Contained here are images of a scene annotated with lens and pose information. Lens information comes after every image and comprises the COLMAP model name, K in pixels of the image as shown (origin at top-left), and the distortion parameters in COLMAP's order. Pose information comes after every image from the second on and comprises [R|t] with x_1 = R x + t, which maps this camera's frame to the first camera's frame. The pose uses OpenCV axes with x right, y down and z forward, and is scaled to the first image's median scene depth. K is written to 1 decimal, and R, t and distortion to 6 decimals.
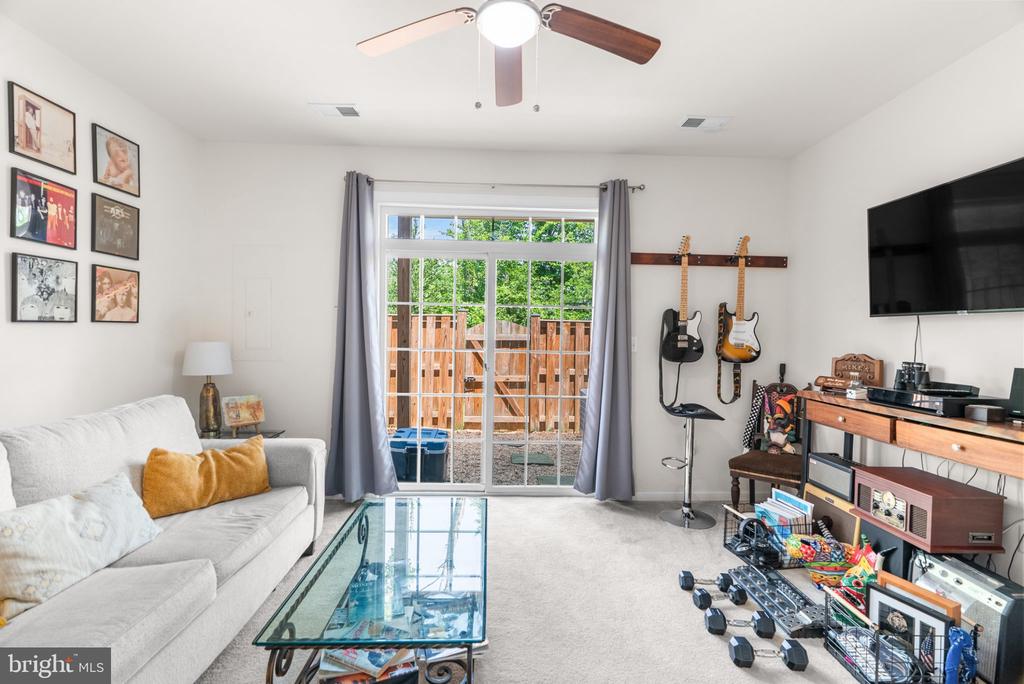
lens RADIAL K [[466.1, 0, 512.0], [0, 466.1, 342.0], [0, 0, 1]] dist [-0.000021, -0.000293]
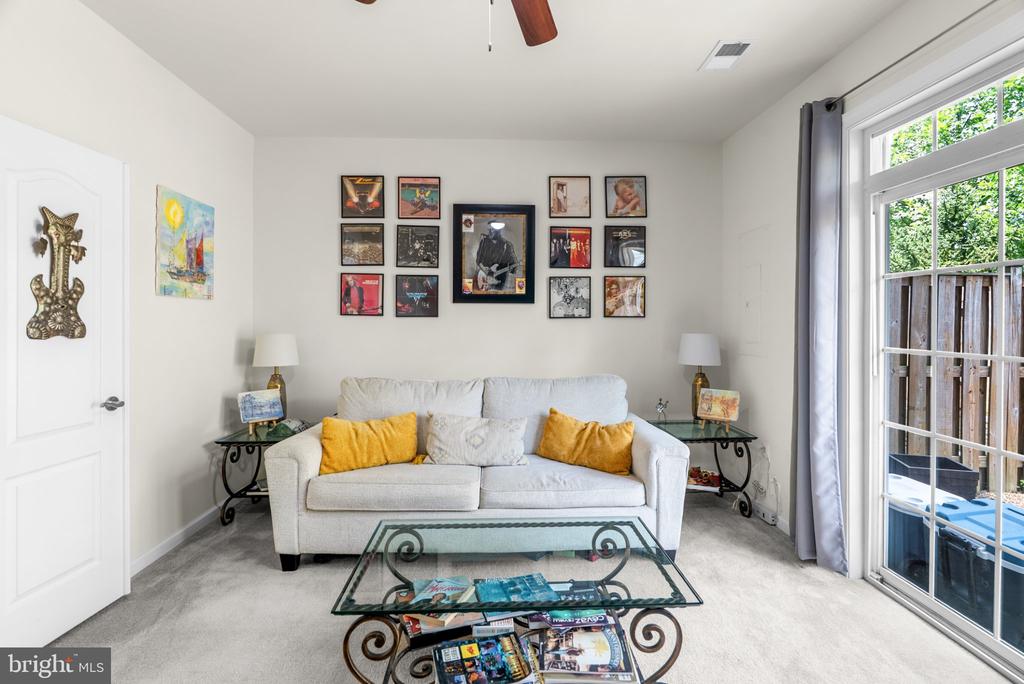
lens RADIAL K [[478.1, 0, 513.2], [0, 478.1, 318.0], [0, 0, 1]] dist [0.004398, 0.000309]
pose [[0.004440, -0.023424, -0.999716, 0.563294], [-0.022739, 0.999465, -0.023520, -0.000738], [0.999732, 0.022837, 0.003905, 0.755493]]
